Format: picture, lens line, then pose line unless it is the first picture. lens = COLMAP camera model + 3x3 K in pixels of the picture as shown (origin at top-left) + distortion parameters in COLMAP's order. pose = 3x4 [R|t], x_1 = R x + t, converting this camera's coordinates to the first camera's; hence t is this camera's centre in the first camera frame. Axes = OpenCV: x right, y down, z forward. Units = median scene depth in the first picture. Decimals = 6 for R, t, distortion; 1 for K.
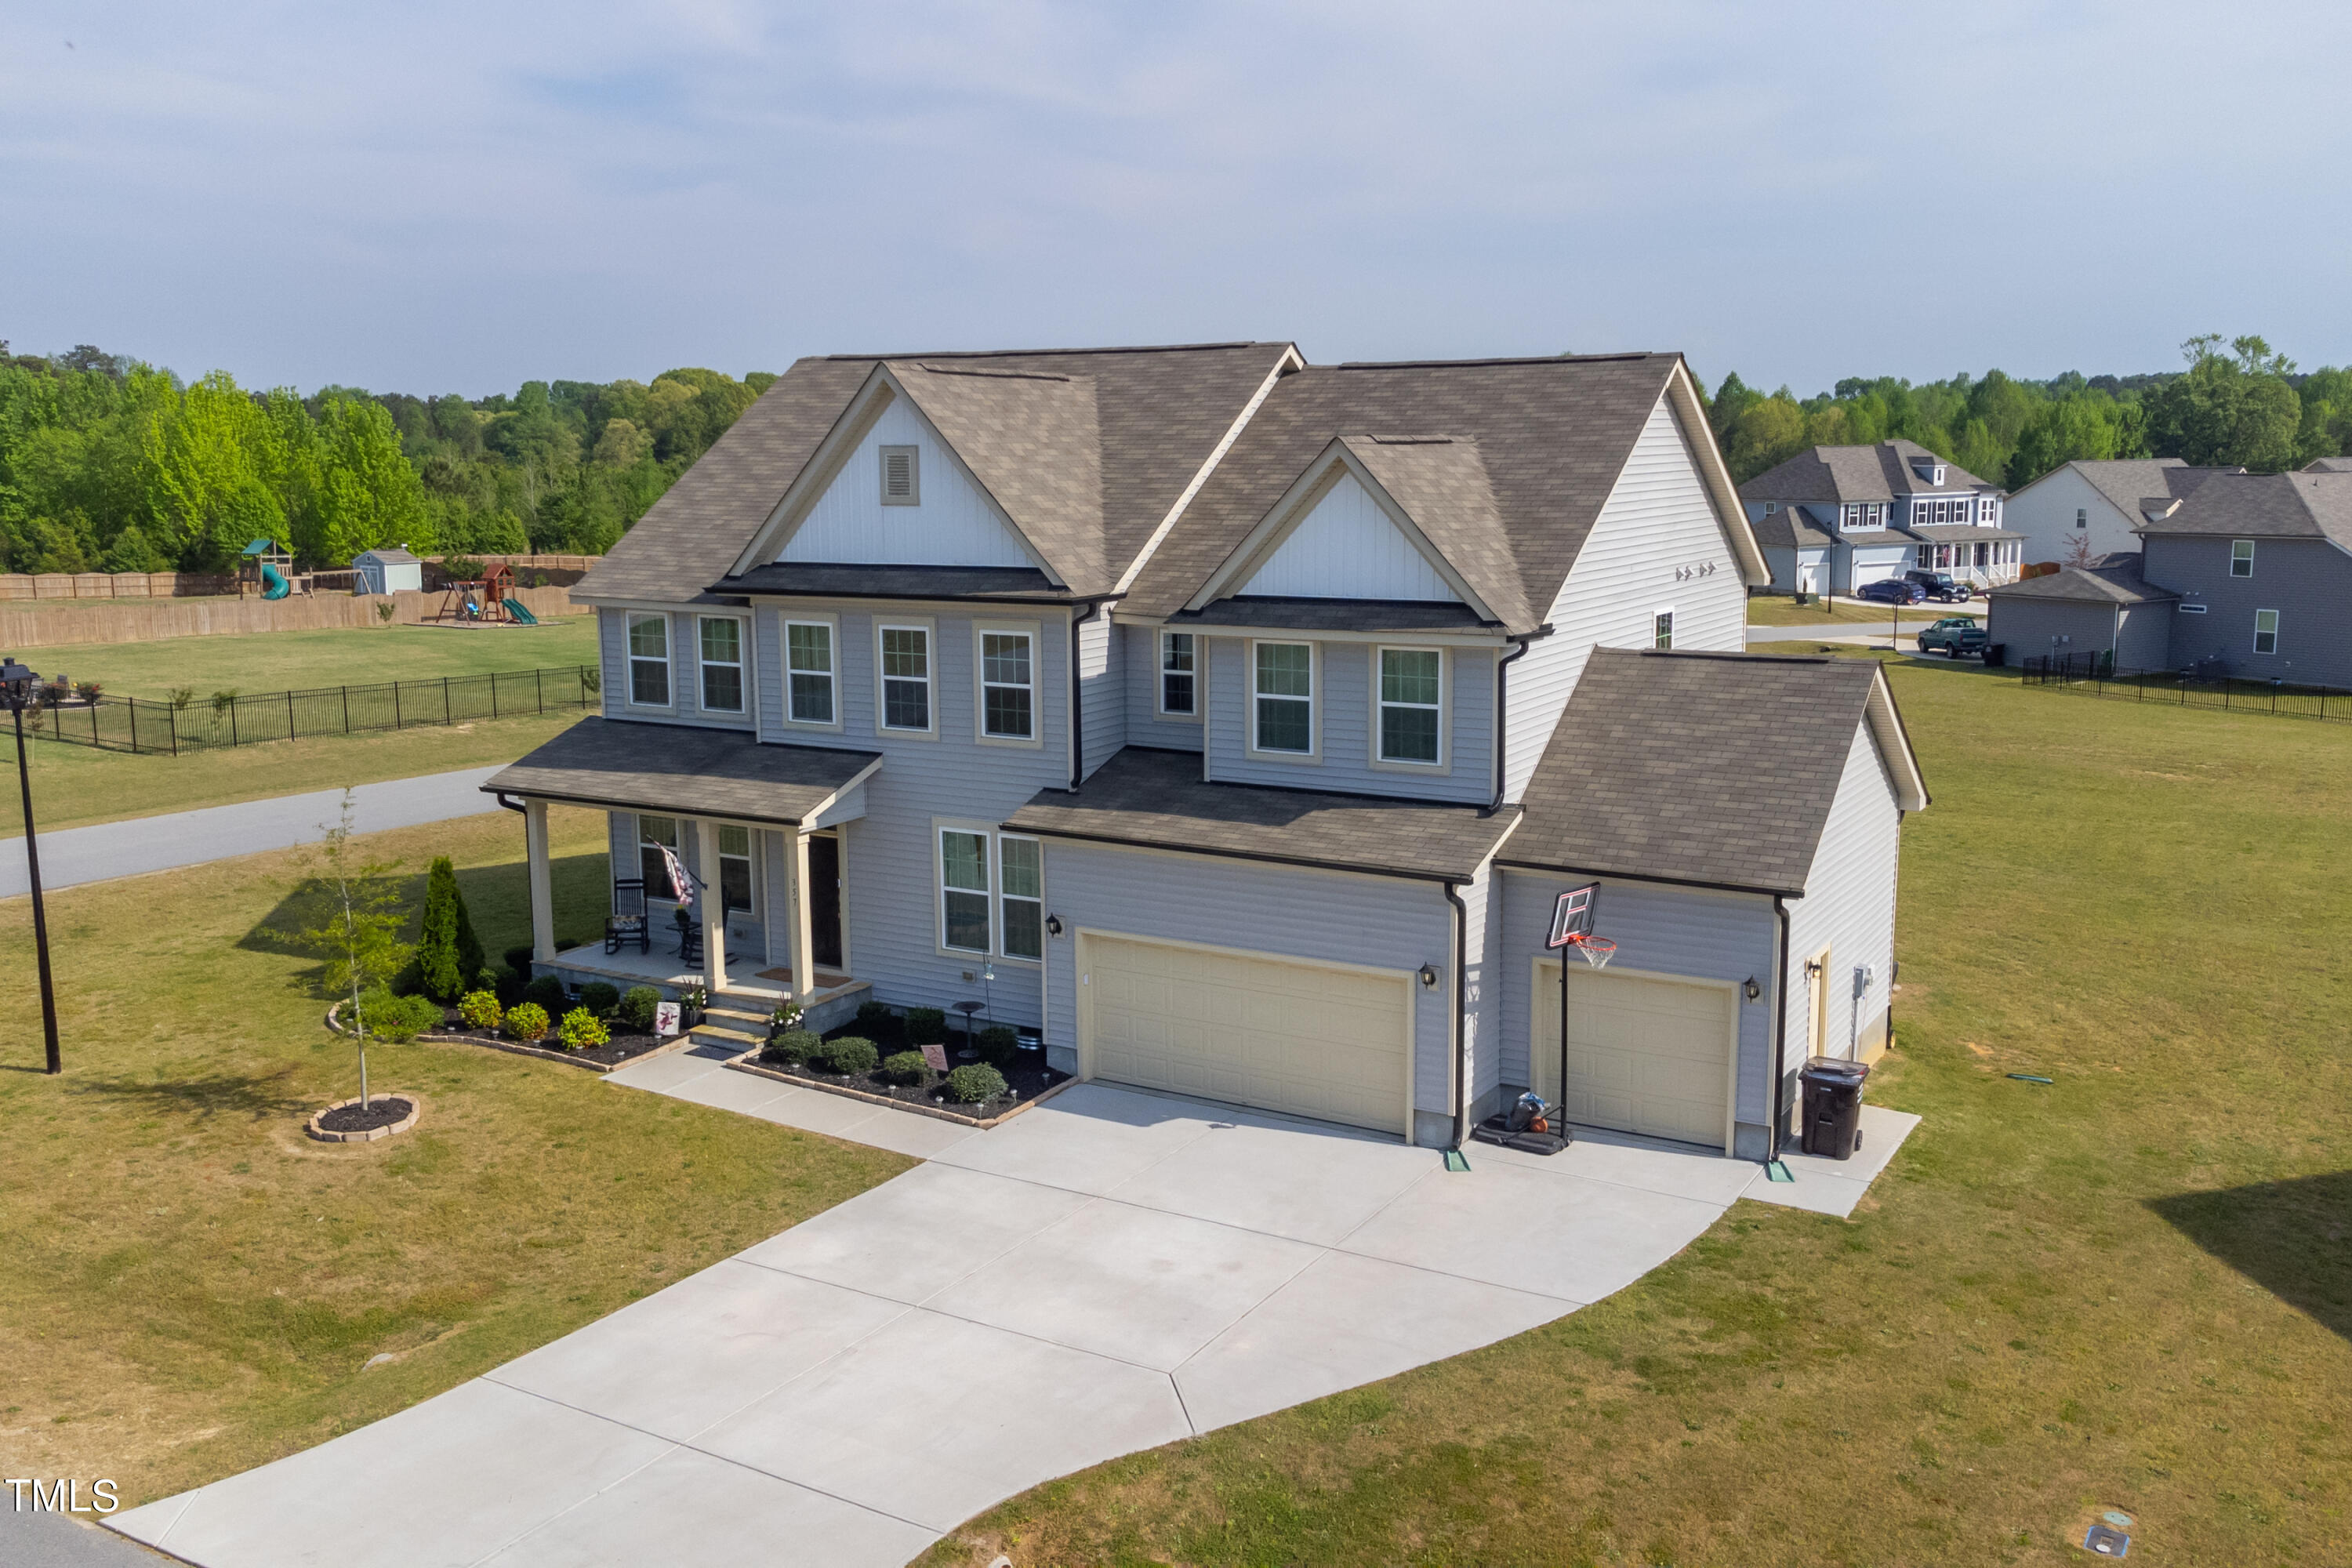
lens RADIAL K [[2033.2, 0, 1176.0], [0, 2033.2, 784.0], [0, 0, 1]] dist [0.044790, -0.005896]
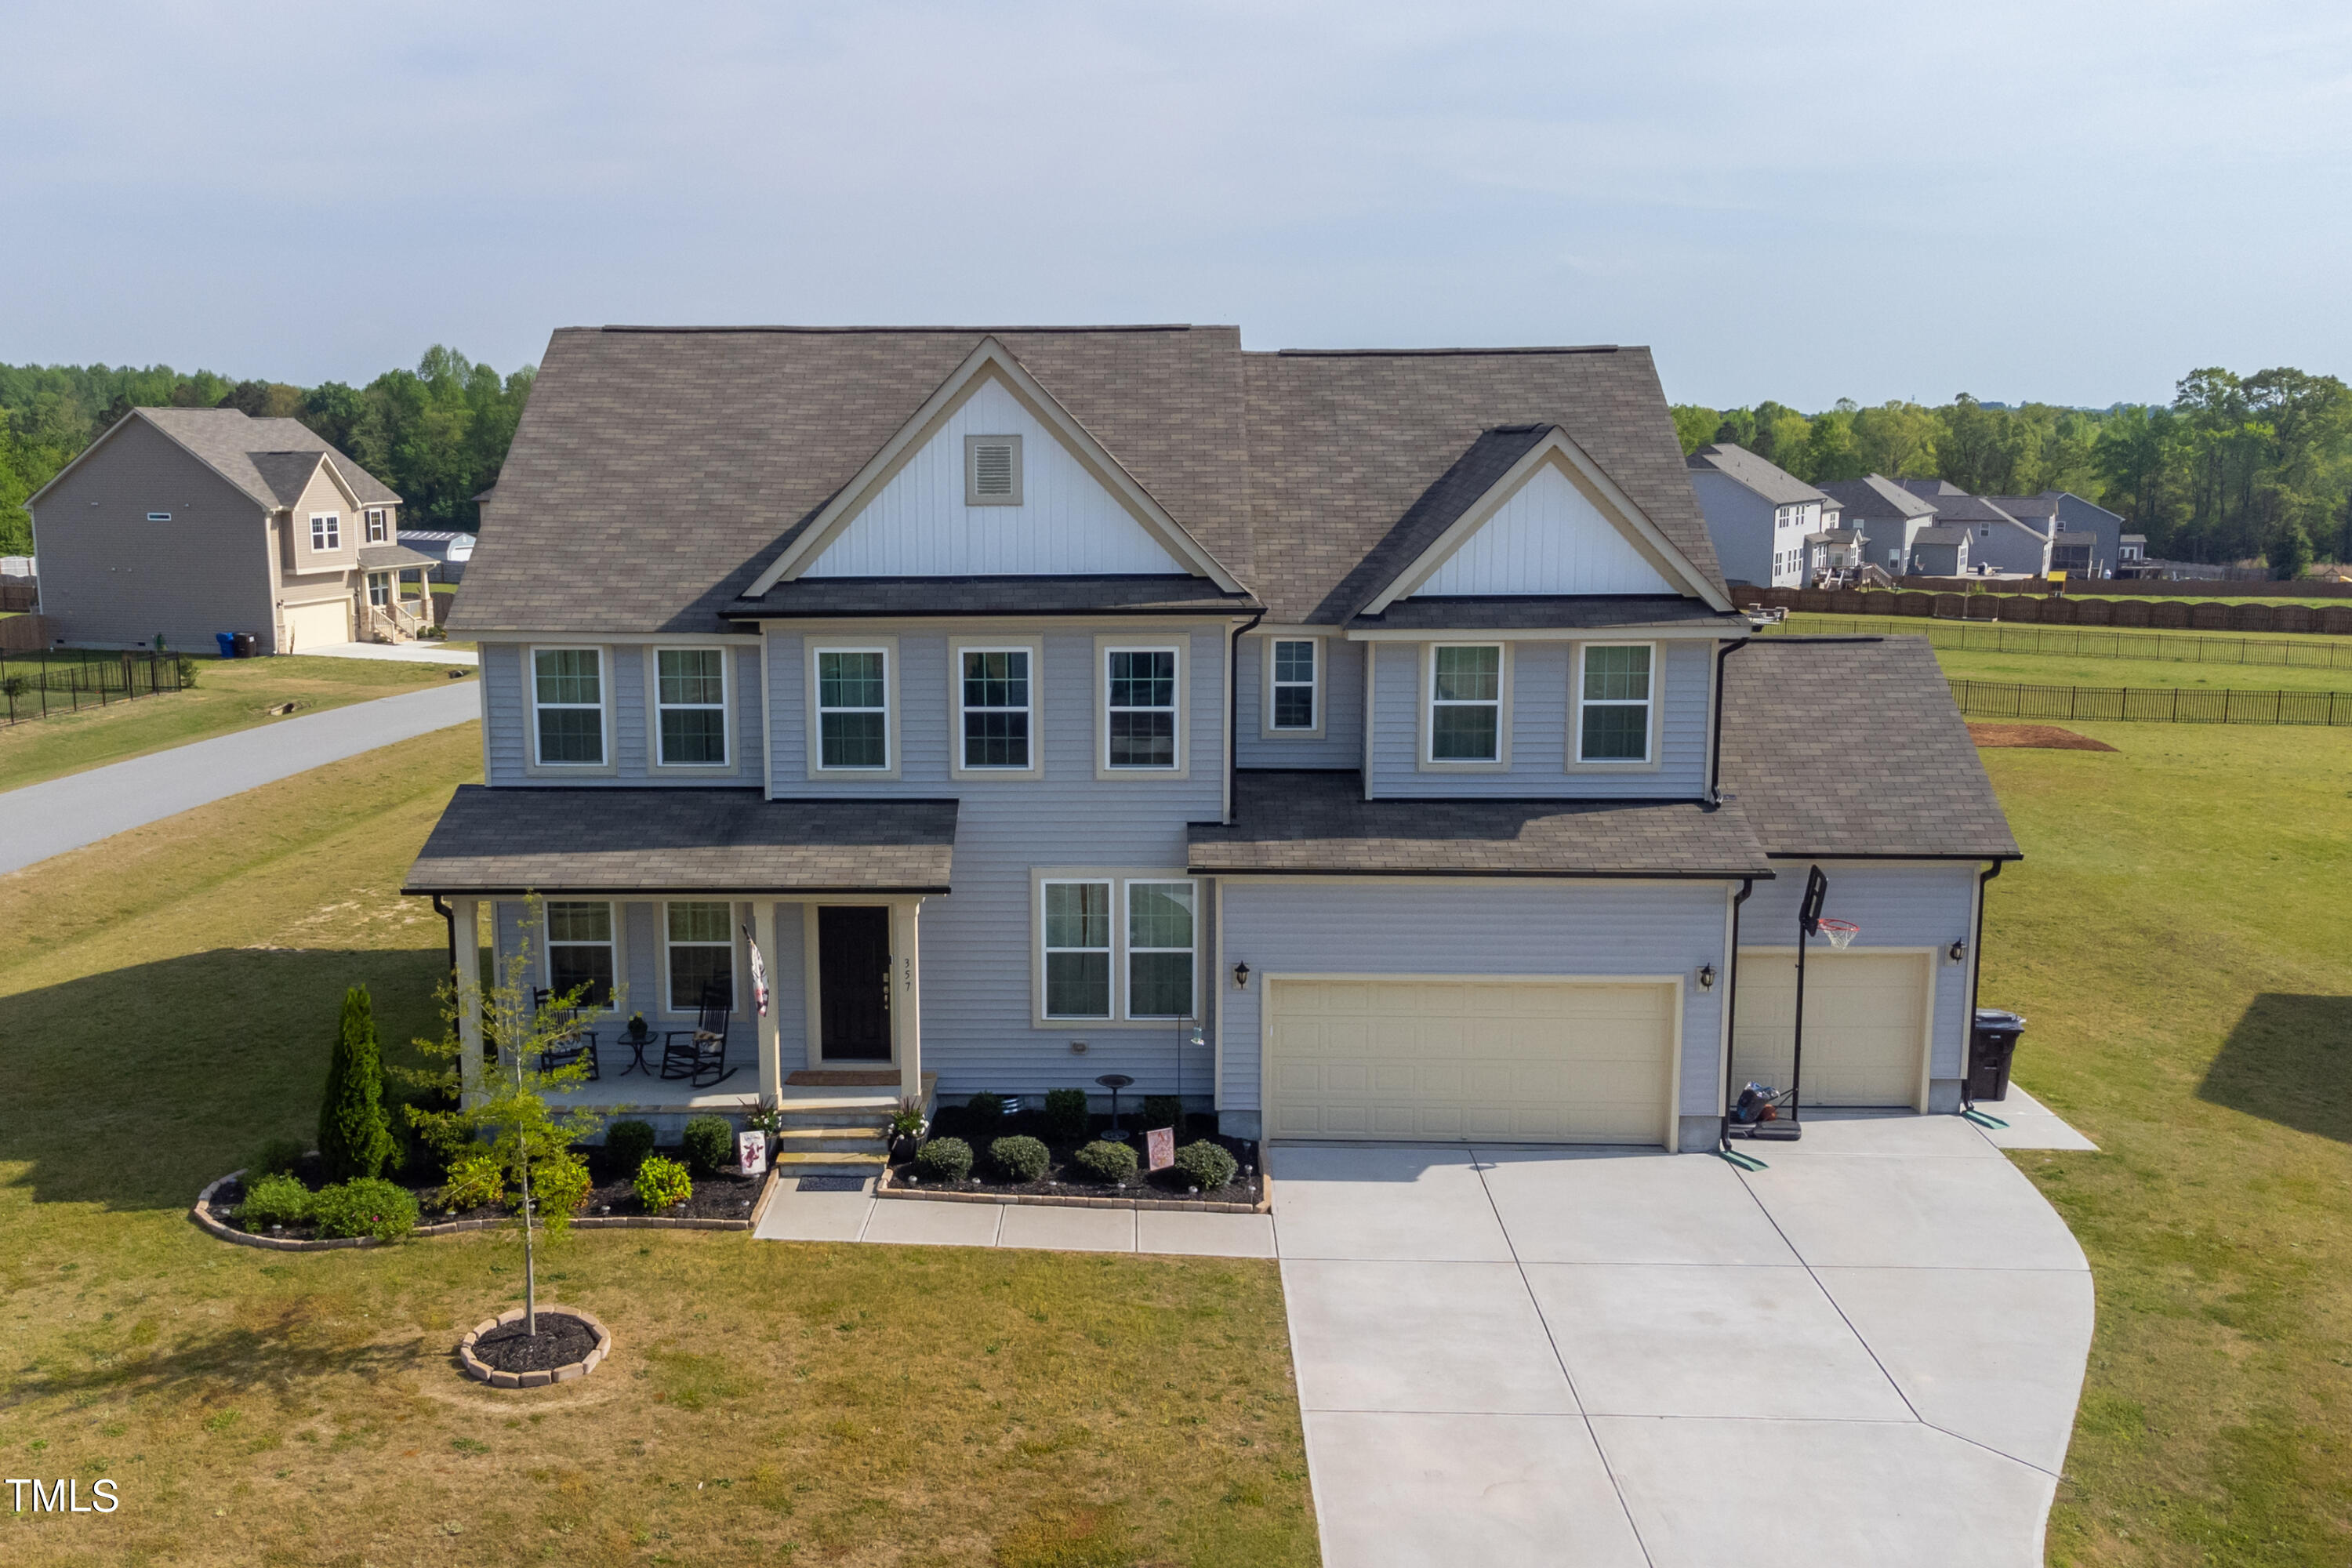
lens RADIAL K [[2067.6, 0, 1063.2], [0, 2067.6, 791.9], [0, 0, 1]] dist [0.044571, -0.006339]
pose [[0.875595, -0.078384, 0.476645, -0.550576], [0.077851, 0.996746, 0.020903, -0.035045], [-0.476732, 0.018805, 0.878848, 0.240942]]
